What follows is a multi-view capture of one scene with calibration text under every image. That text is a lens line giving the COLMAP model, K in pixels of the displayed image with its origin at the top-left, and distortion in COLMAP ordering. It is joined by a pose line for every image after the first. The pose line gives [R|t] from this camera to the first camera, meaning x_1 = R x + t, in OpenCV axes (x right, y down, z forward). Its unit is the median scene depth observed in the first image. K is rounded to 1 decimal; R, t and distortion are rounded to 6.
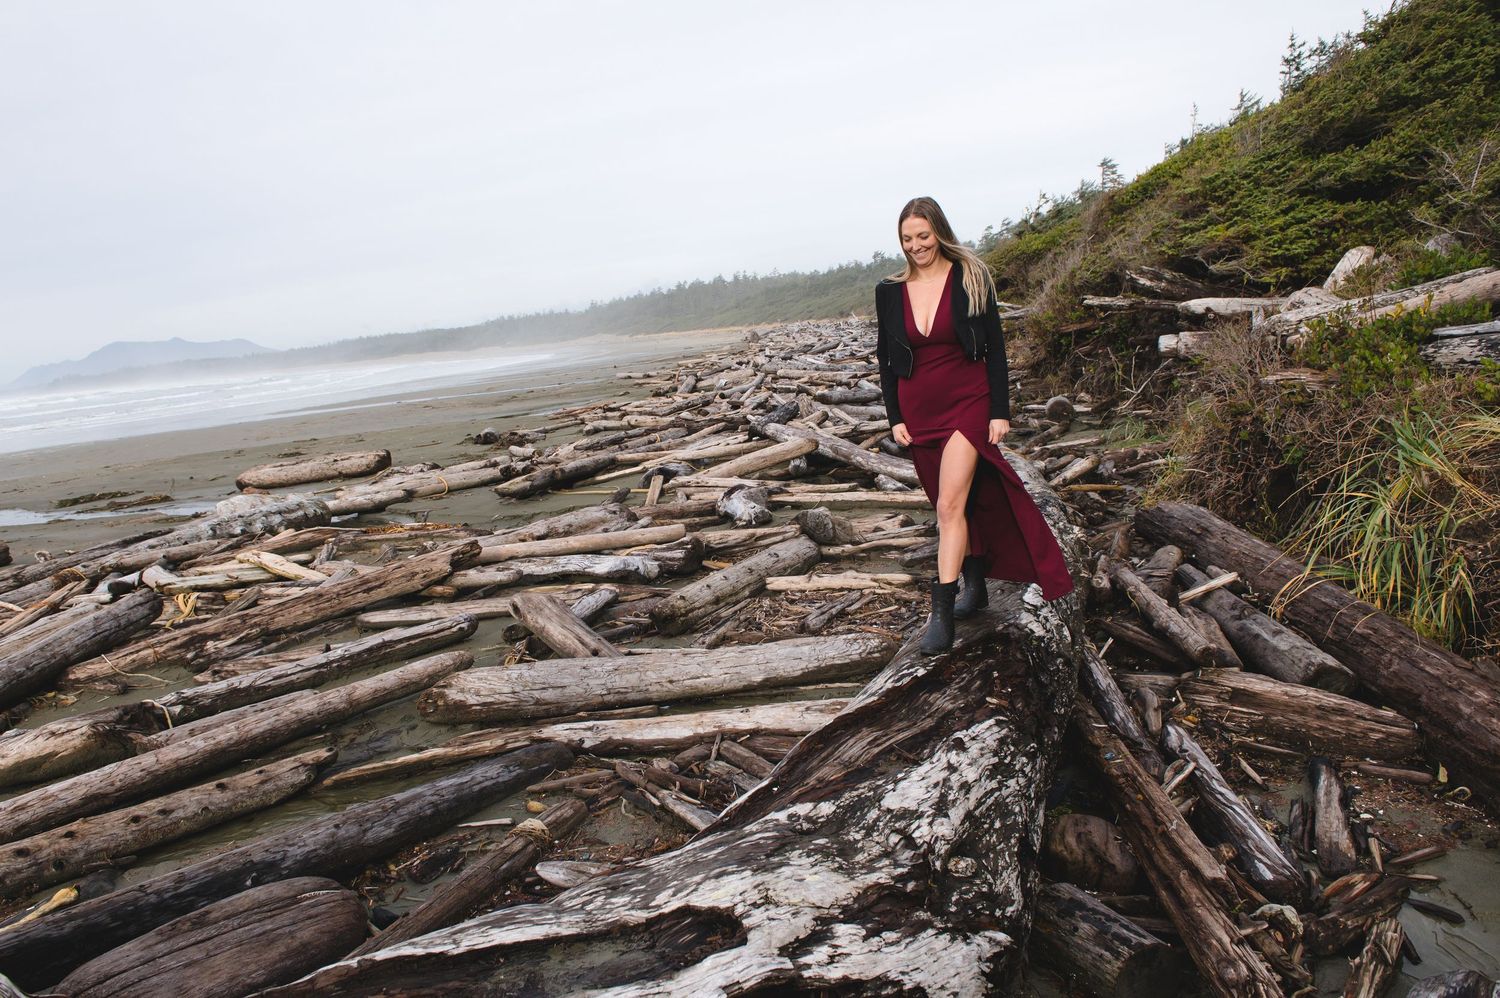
lens RADIAL K [[1068.9, 0, 750.0], [0, 1068.9, 499.0], [0, 0, 1]] dist [-0.034300, -0.032398]
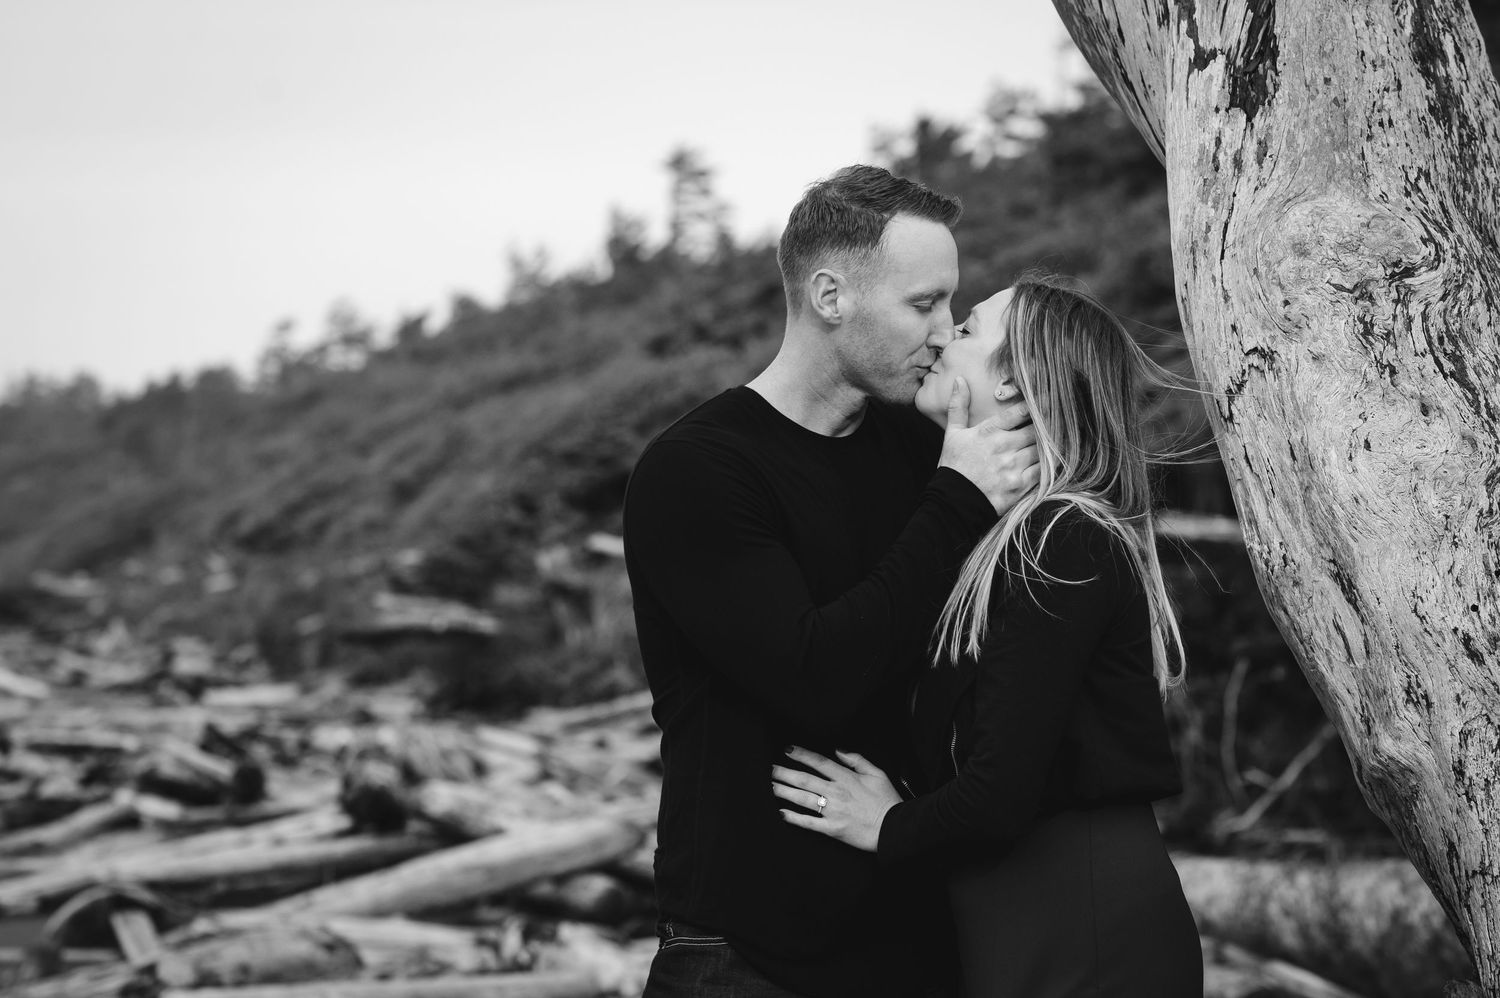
lens RADIAL K [[3812.1, 0, 750.0], [0, 3812.1, 499.0], [0, 0, 1]] dist [-0.081918, 0.088965]
pose [[0.930939, 0.091432, 0.353544, -0.235511], [-0.019075, 0.979001, -0.202959, 0.062143], [-0.364677, 0.182199, 0.913135, -0.125246]]
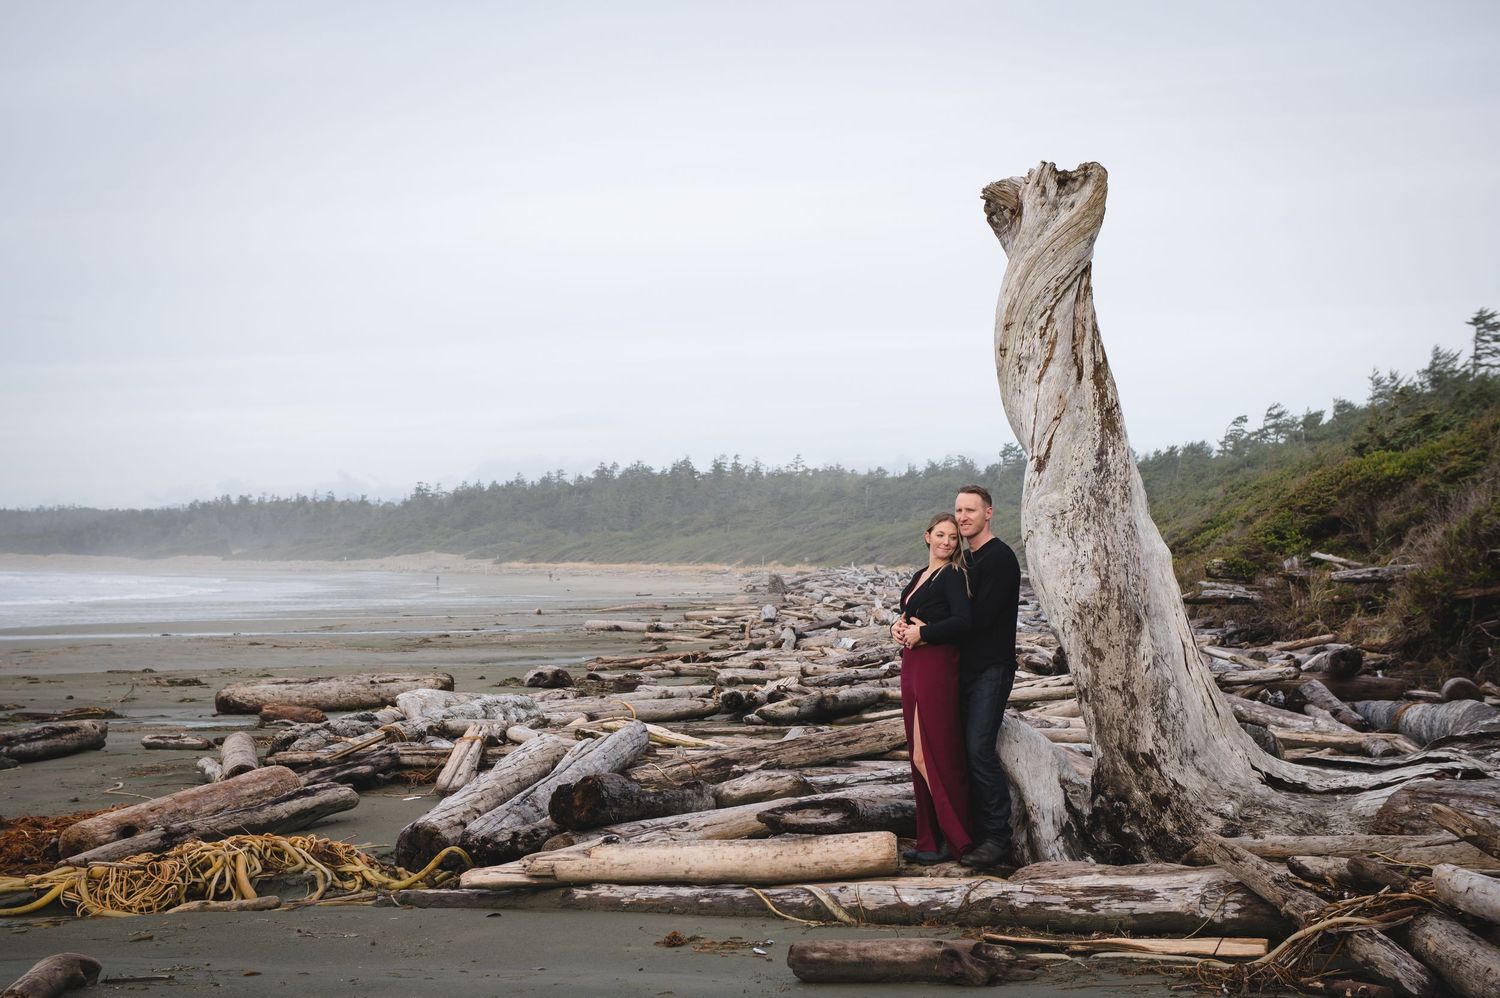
lens RADIAL K [[2272.6, 0, 739.3], [0, 2272.6, 489.7], [0, 0, 1]] dist [0.126698, 0.001805]
pose [[0.995160, 0.097464, 0.012569, -0.209480], [-0.093155, 0.976329, -0.195200, 0.116979], [-0.031296, 0.193084, 0.980683, -0.501260]]
